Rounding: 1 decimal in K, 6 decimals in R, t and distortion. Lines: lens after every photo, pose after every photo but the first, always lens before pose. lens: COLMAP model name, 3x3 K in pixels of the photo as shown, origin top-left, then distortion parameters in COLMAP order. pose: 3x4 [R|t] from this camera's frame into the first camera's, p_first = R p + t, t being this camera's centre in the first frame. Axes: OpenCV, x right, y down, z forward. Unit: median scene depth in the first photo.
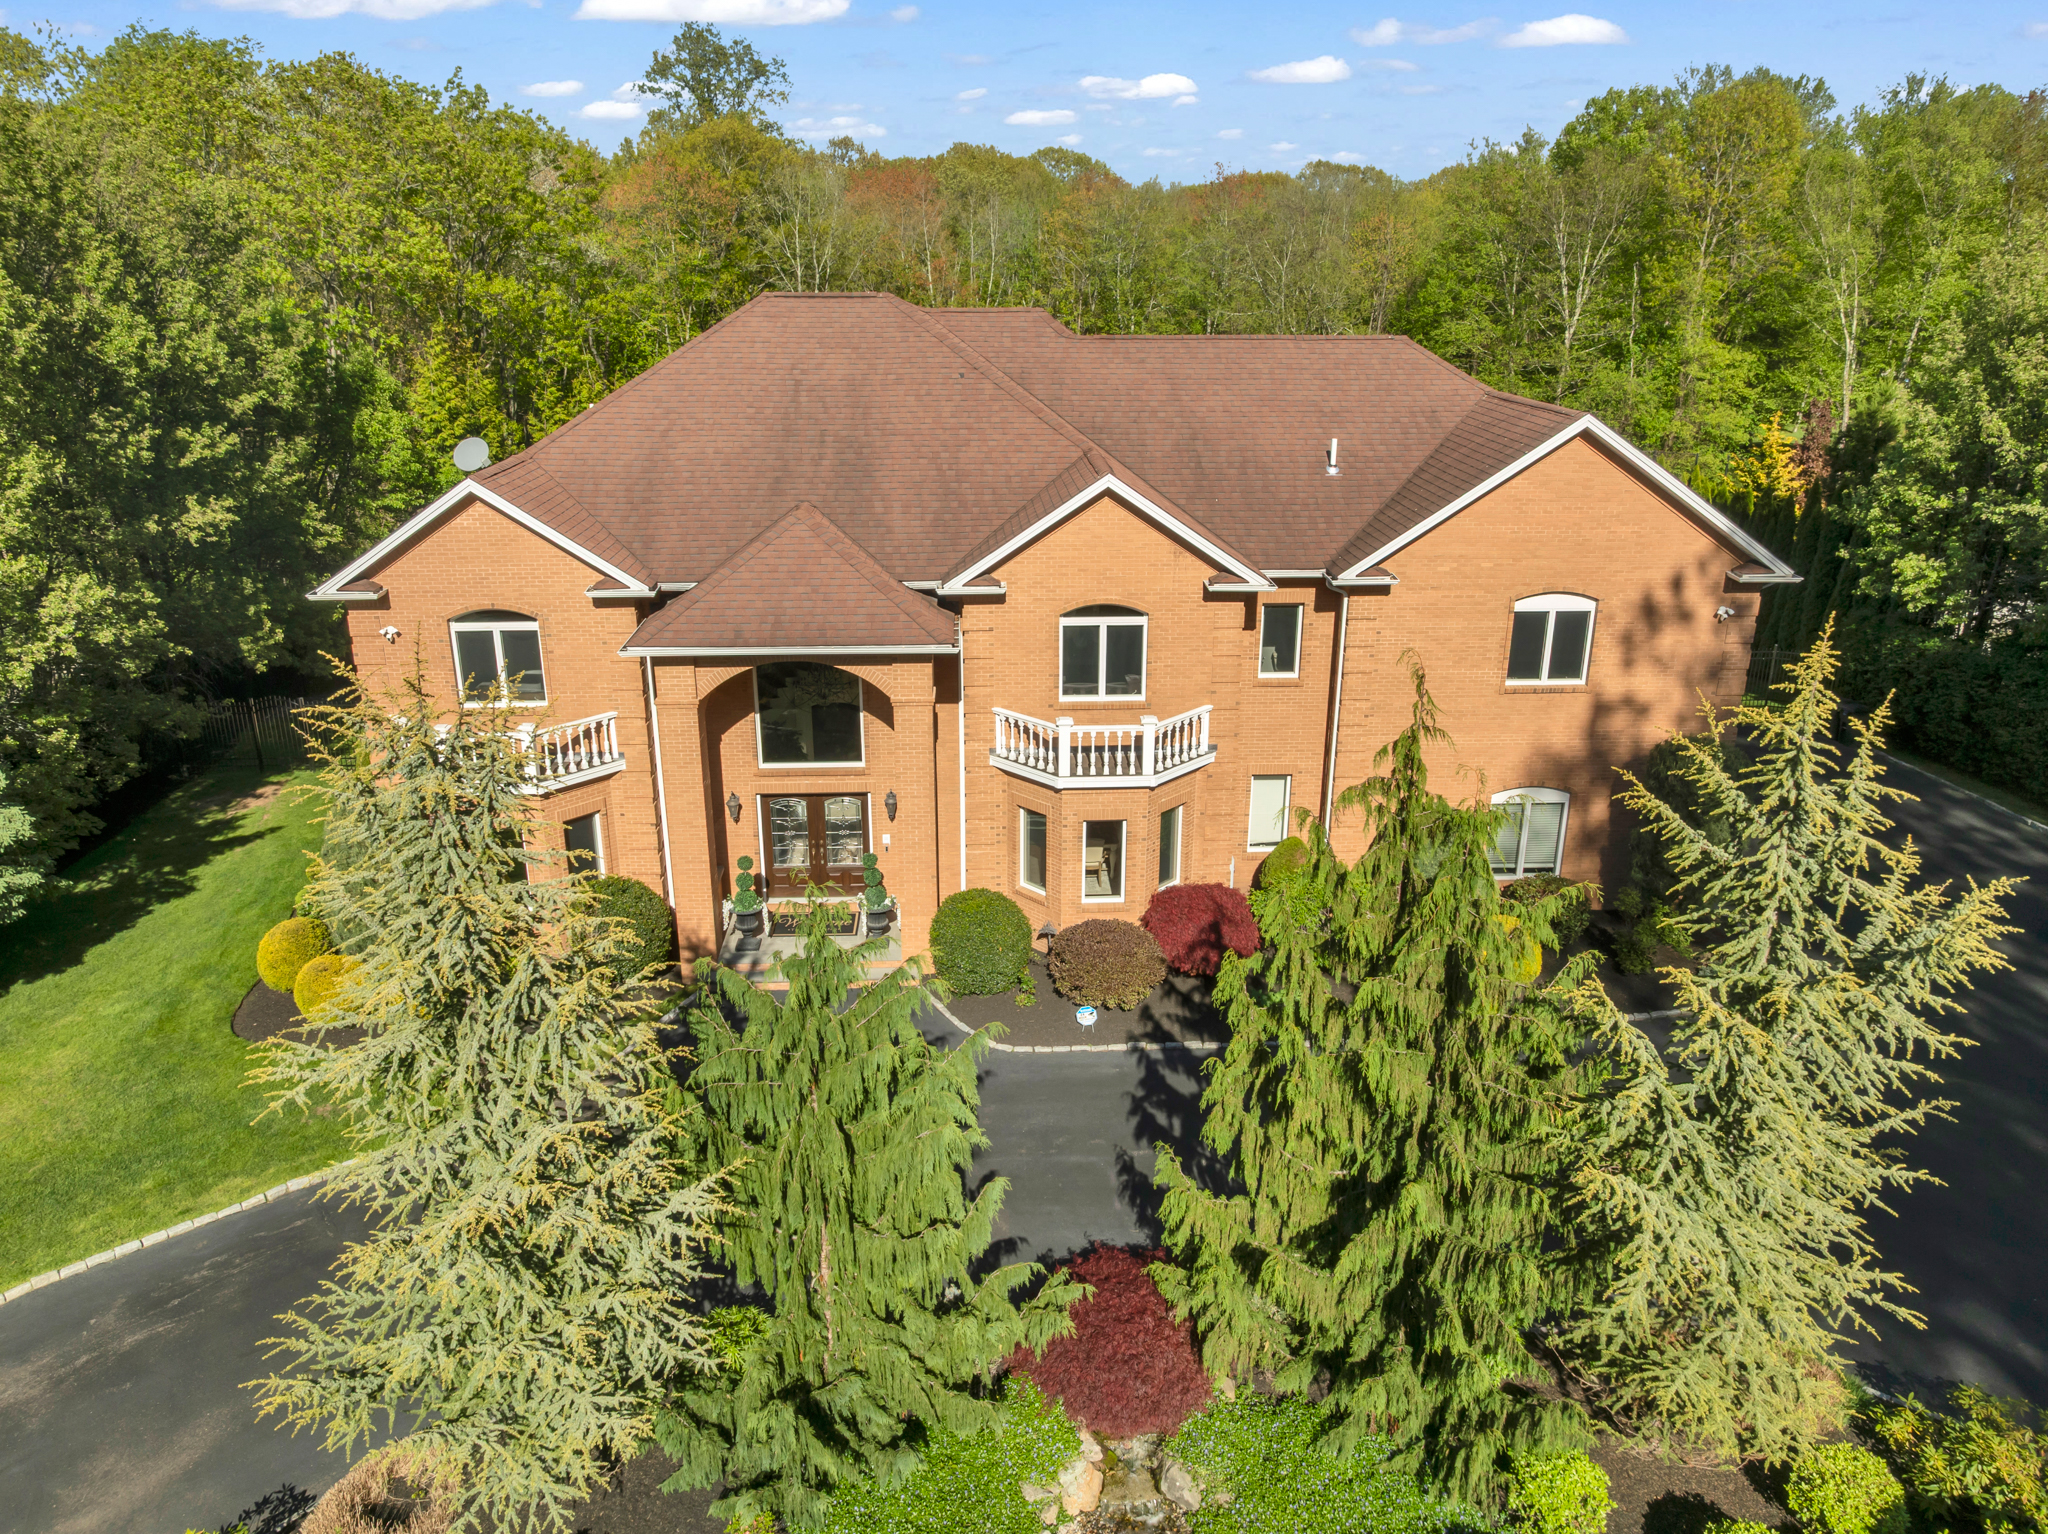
lens RADIAL K [[1421.0, 0, 1036.1], [0, 1421.0, 766.4], [0, 0, 1]] dist [-0.005462, 0.001076]
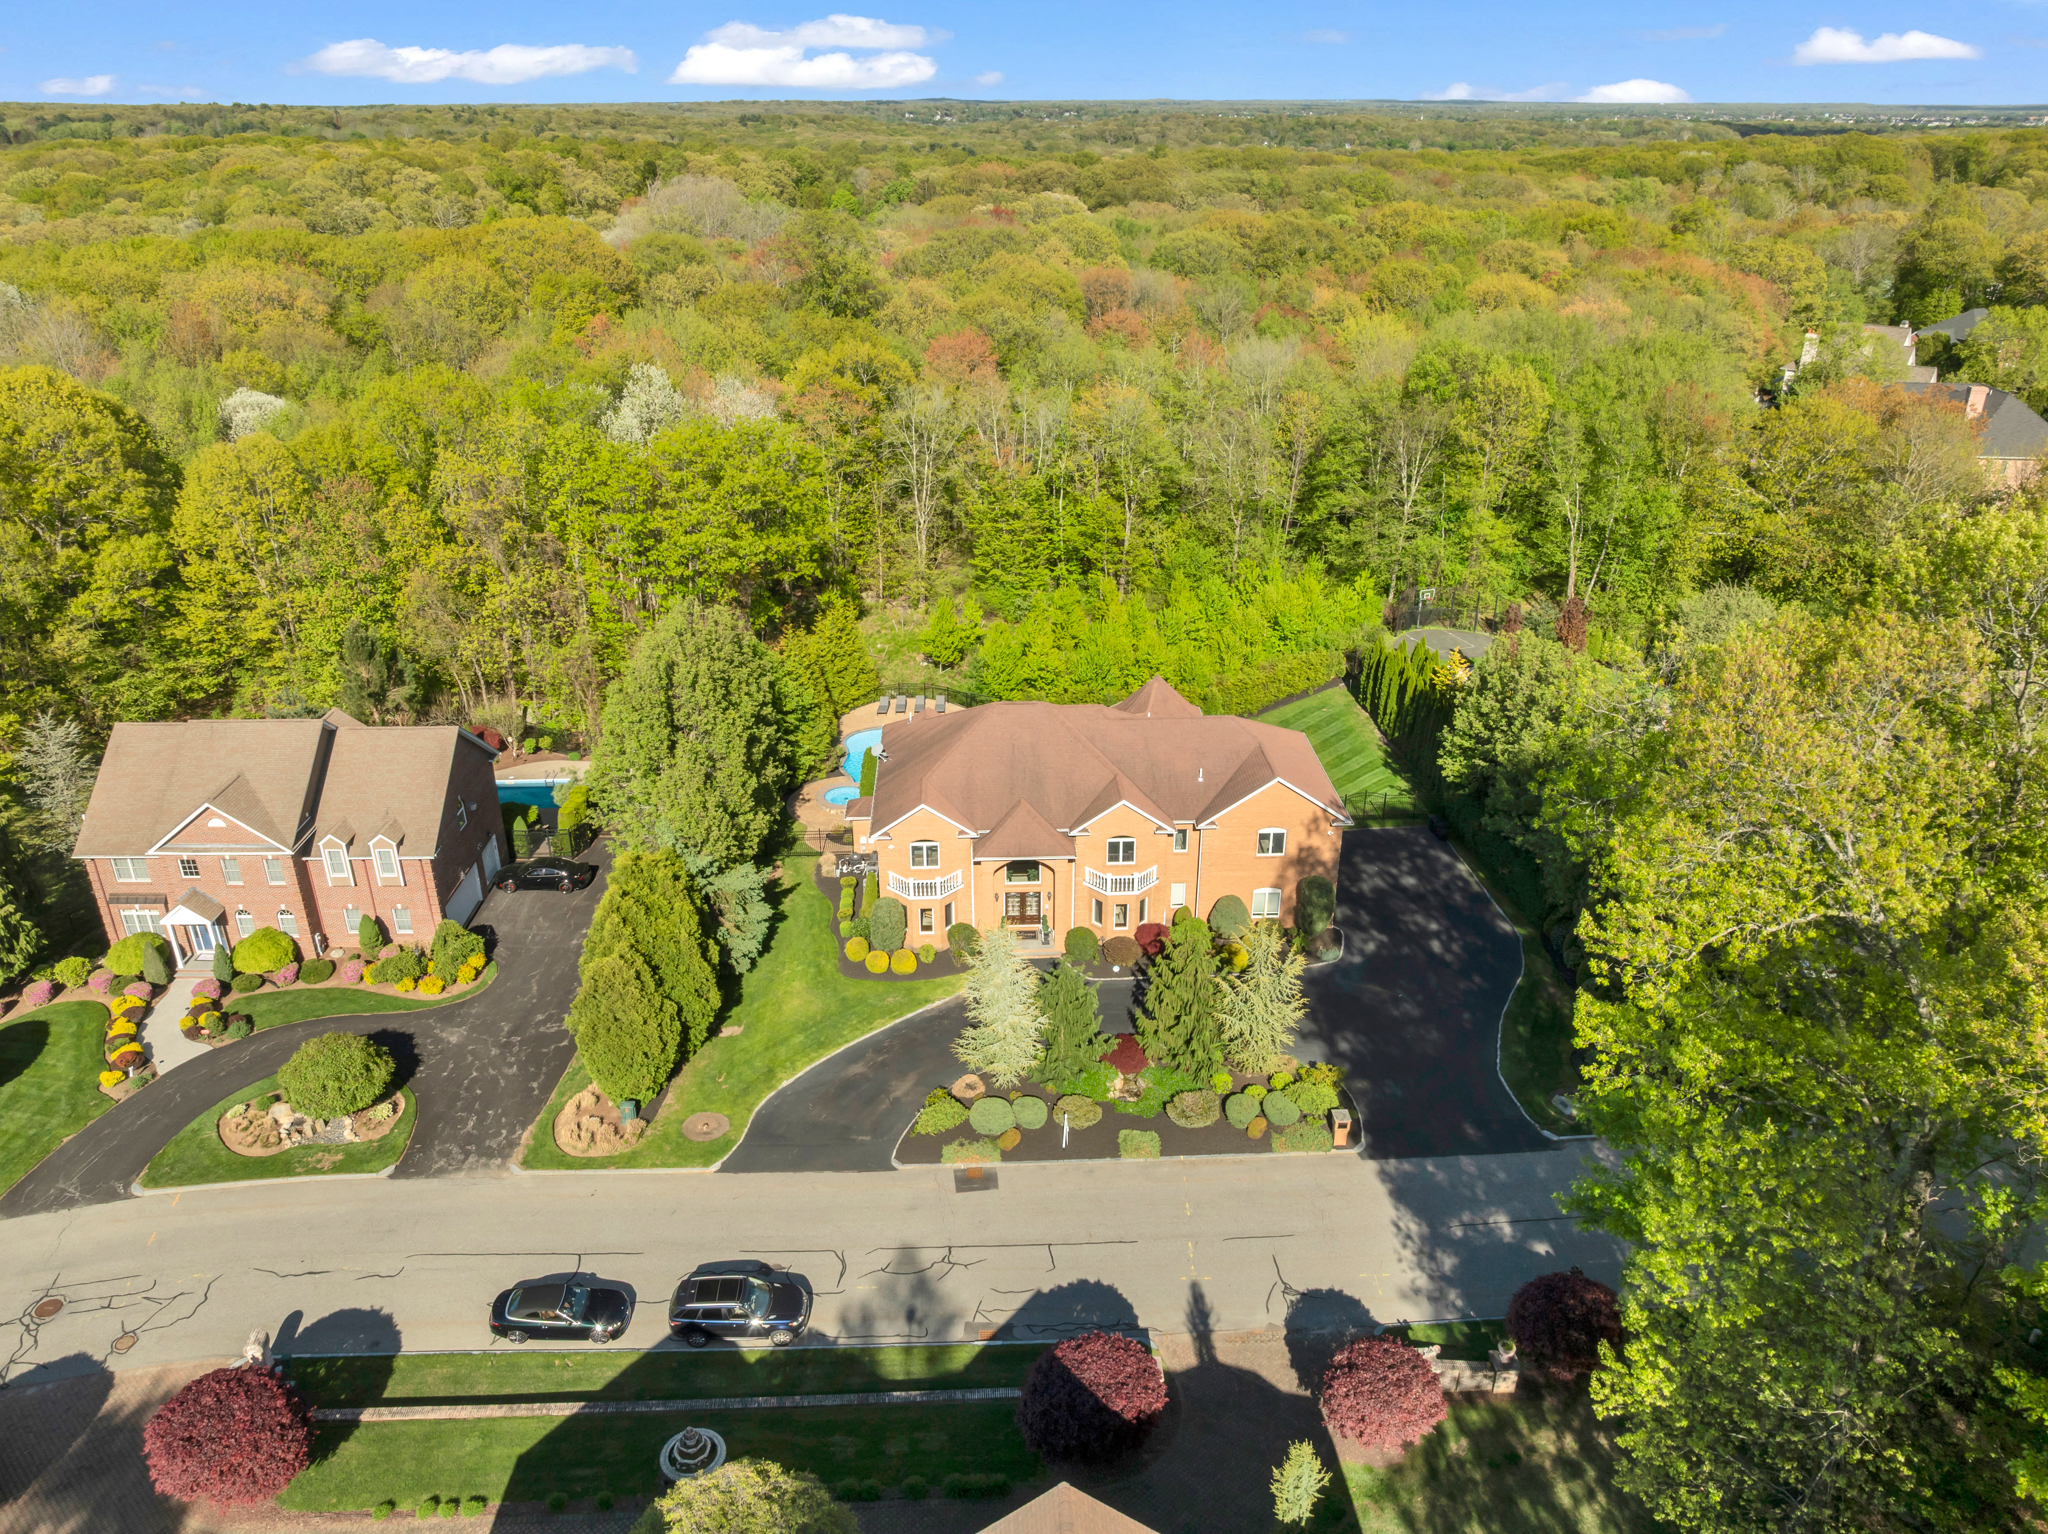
lens RADIAL K [[1421.0, 0, 1005.6], [0, 1421.0, 764.4], [0, 0, 1]] dist [-0.005462, 0.001076]
pose [[0.999831, -0.001206, -0.018344, -0.146977], [0.002807, 0.996159, 0.087523, -0.538093], [0.018168, -0.087559, 0.995994, -2.053311]]
